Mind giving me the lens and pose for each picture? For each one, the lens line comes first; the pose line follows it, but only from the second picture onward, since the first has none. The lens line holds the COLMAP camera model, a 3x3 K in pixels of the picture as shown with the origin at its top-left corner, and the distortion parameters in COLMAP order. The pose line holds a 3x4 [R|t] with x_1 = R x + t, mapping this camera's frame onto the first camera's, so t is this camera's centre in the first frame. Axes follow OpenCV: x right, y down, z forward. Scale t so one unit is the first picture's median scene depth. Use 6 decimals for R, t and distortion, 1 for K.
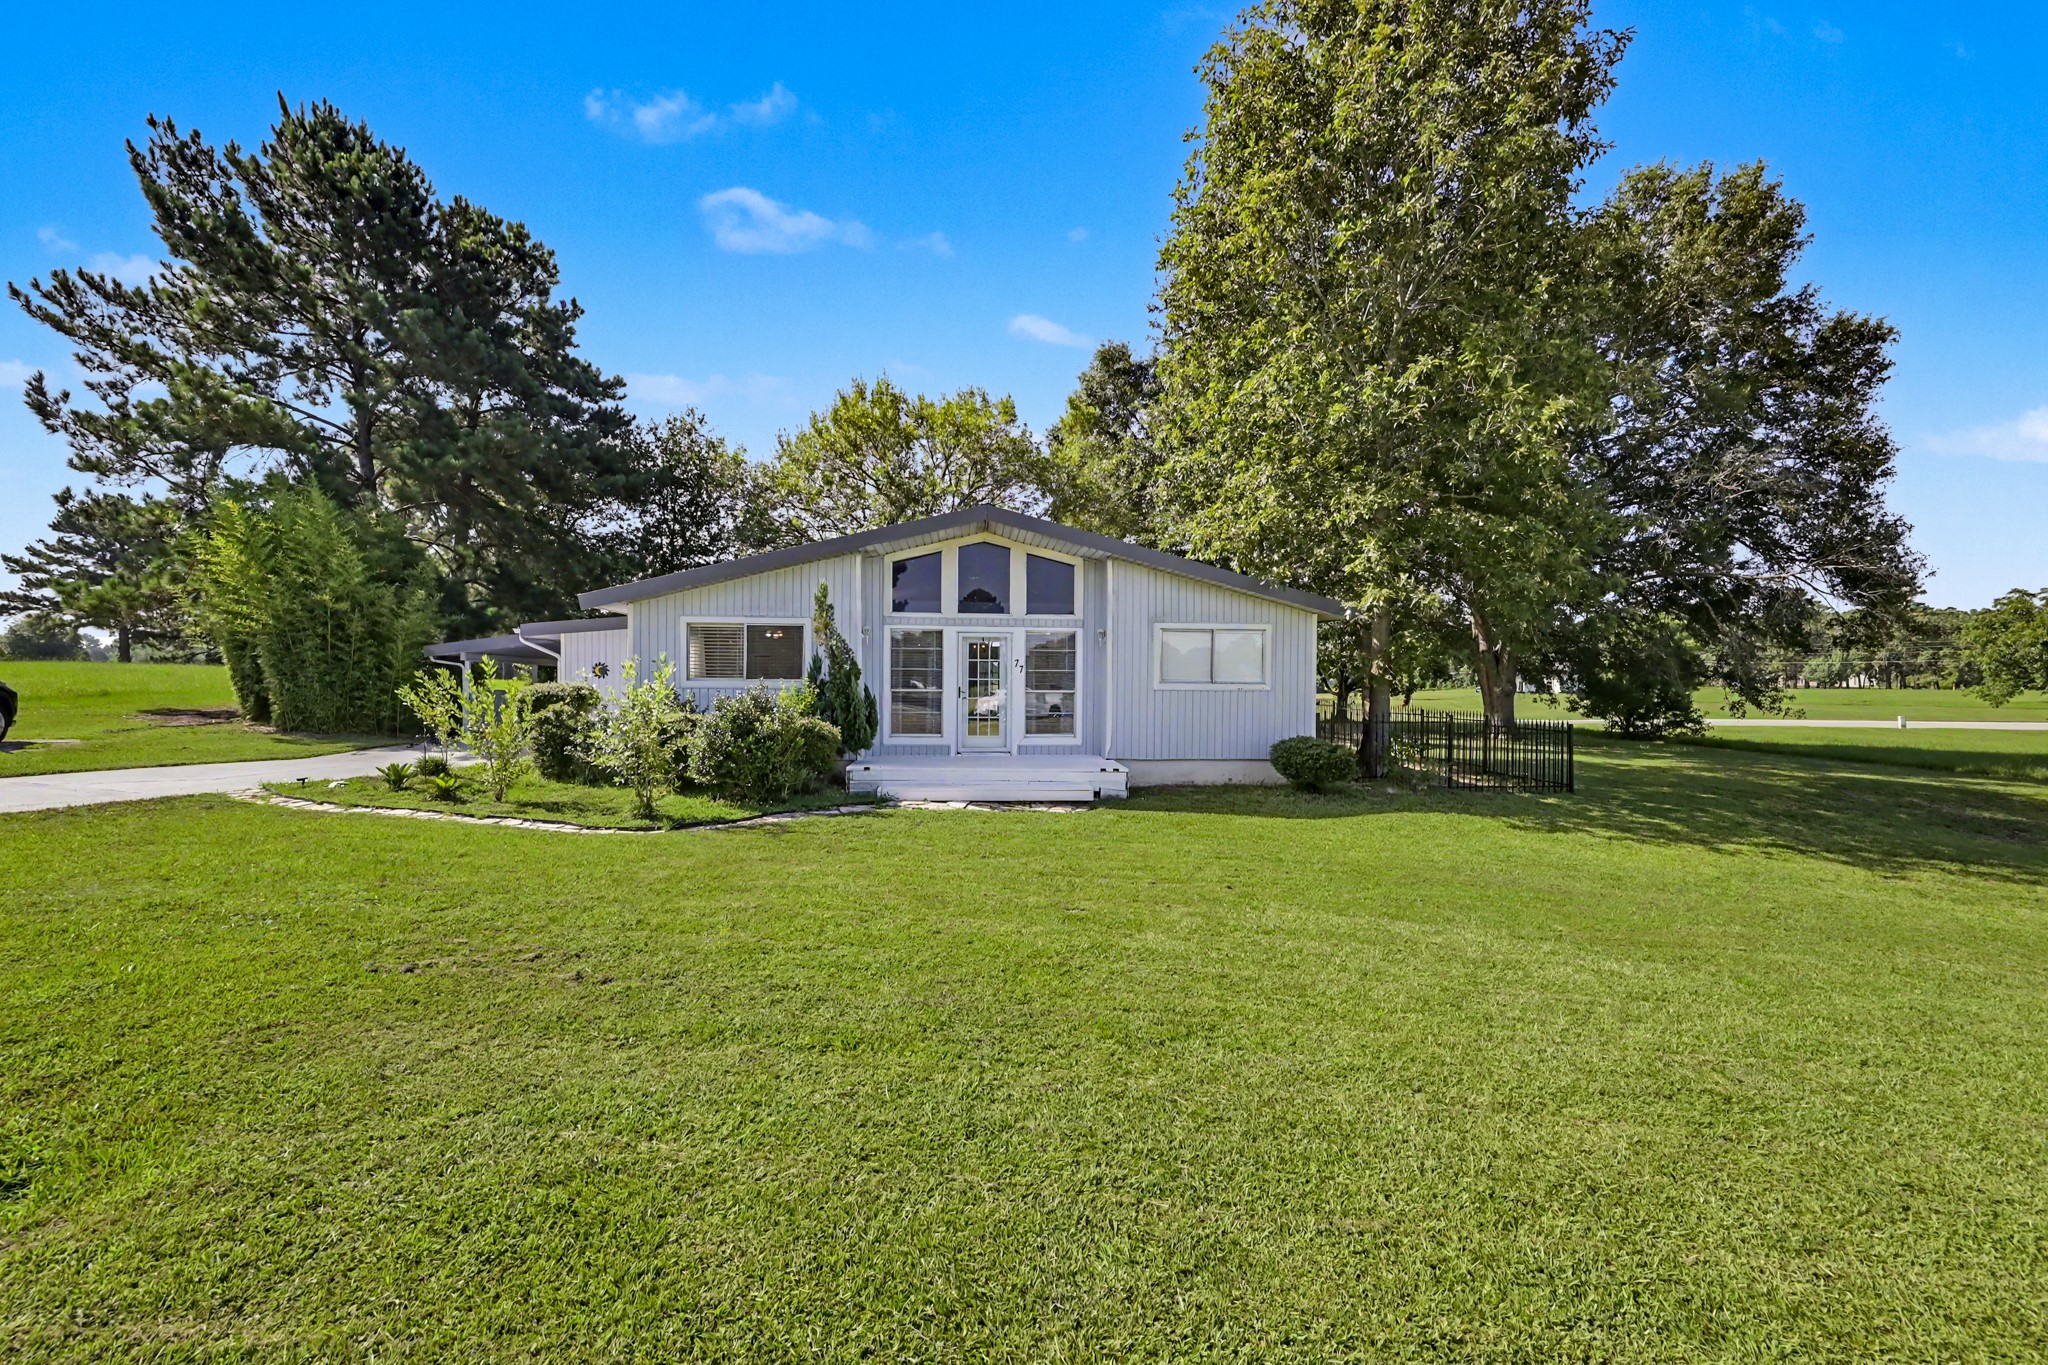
lens RADIAL K [[817.7, 0, 1031.0], [0, 817.7, 688.9], [0, 0, 1]] dist [-0.000912, -0.000008]
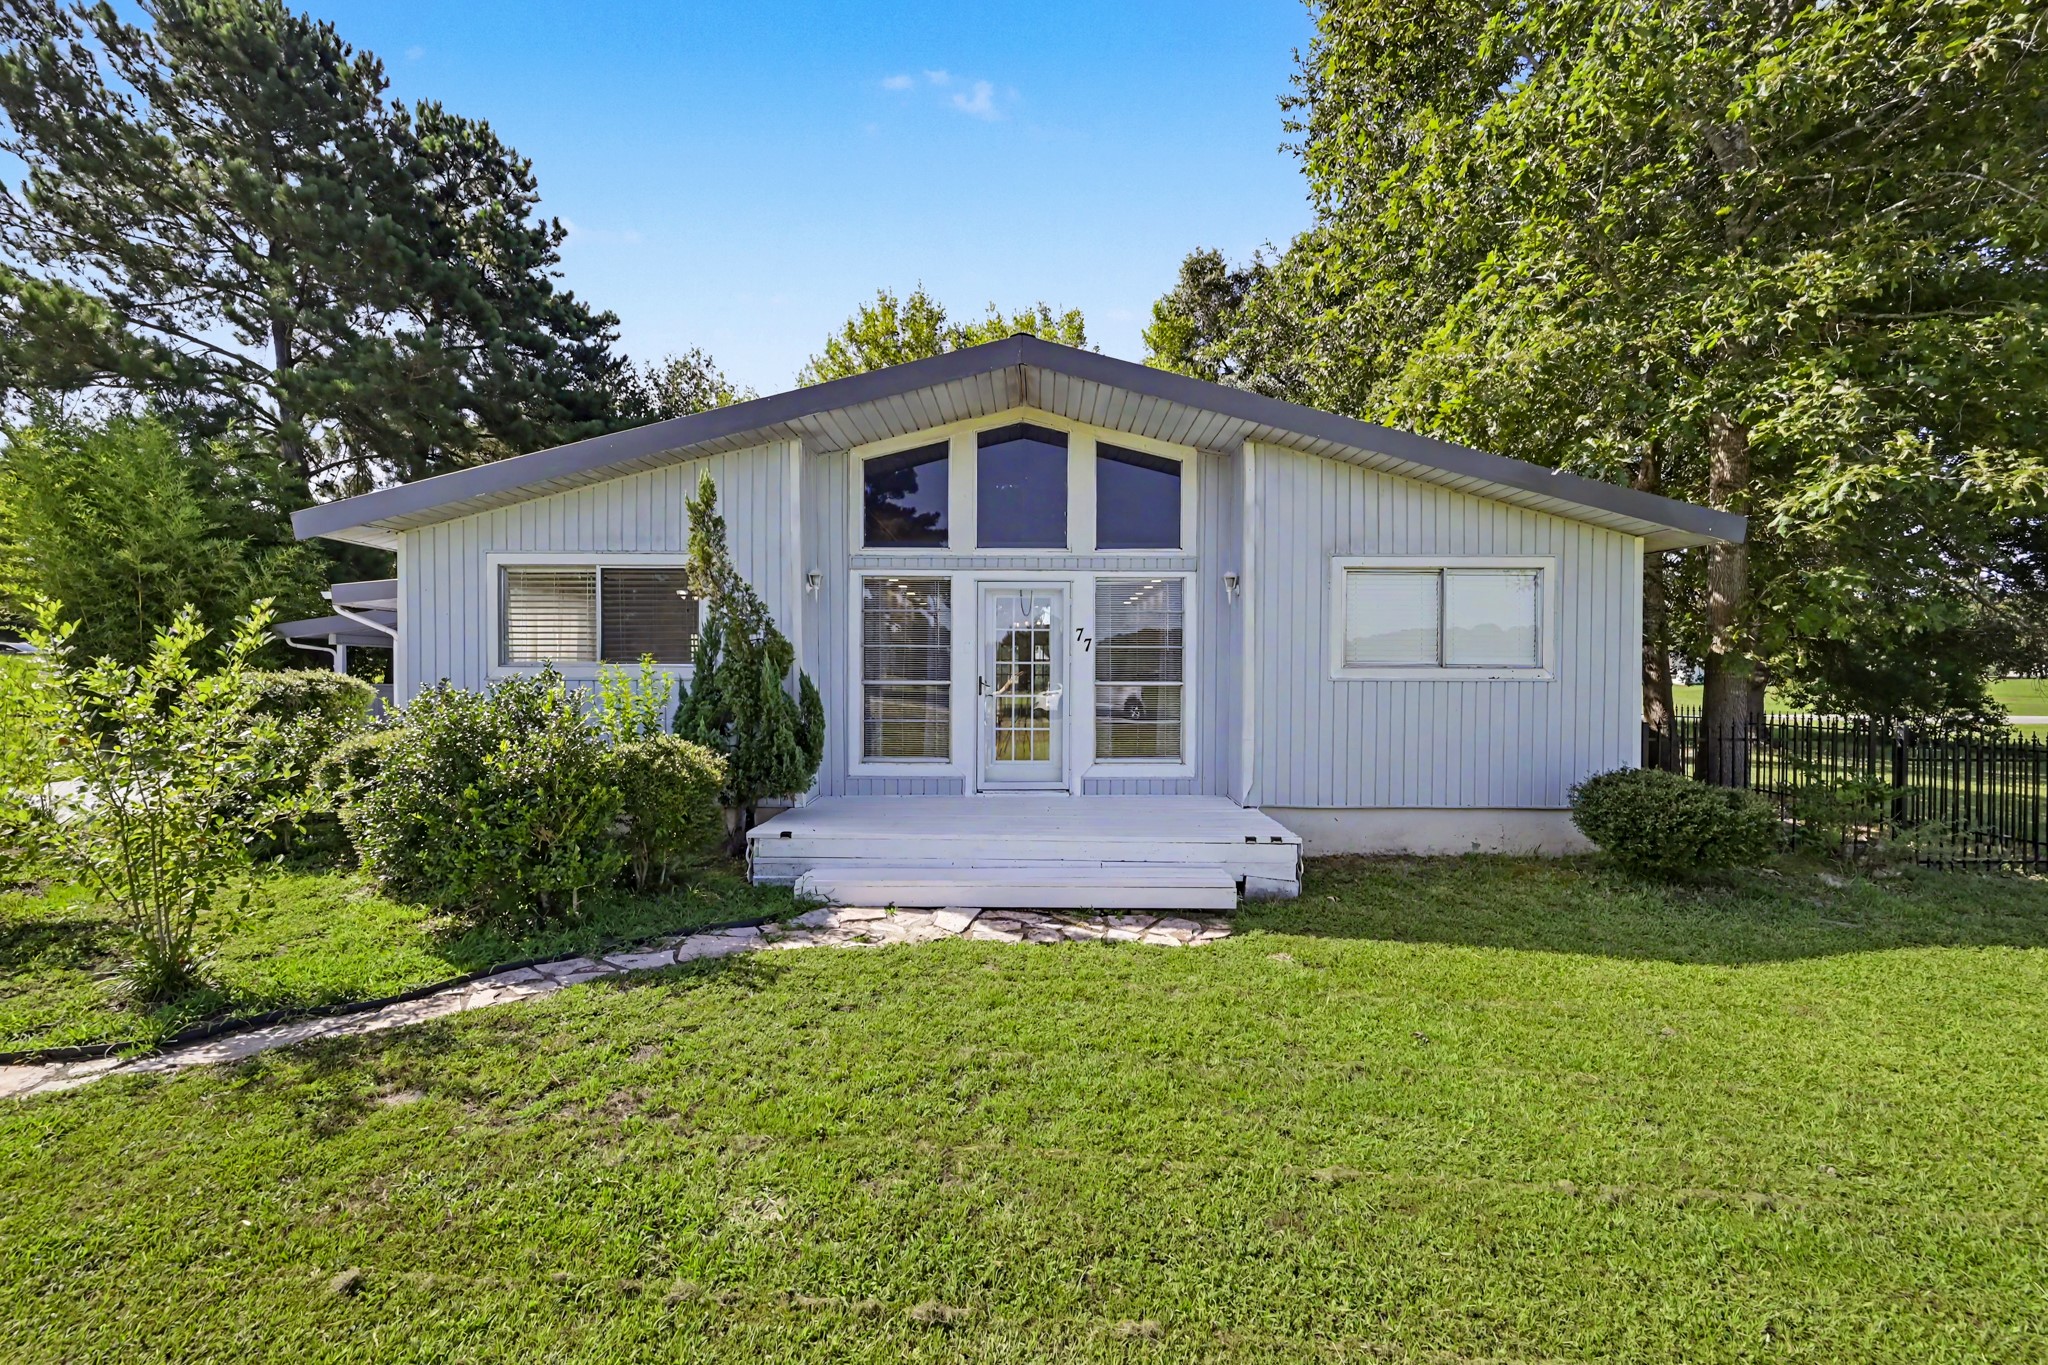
lens RADIAL K [[817.7, 0, 1031.0], [0, 817.7, 688.9], [0, 0, 1]] dist [-0.000912, -0.000008]
pose [[0.996390, -0.002434, -0.084859, -0.003160], [0.003229, 0.999952, 0.009227, 0.001310], [0.084832, -0.009467, 0.996350, 0.429874]]
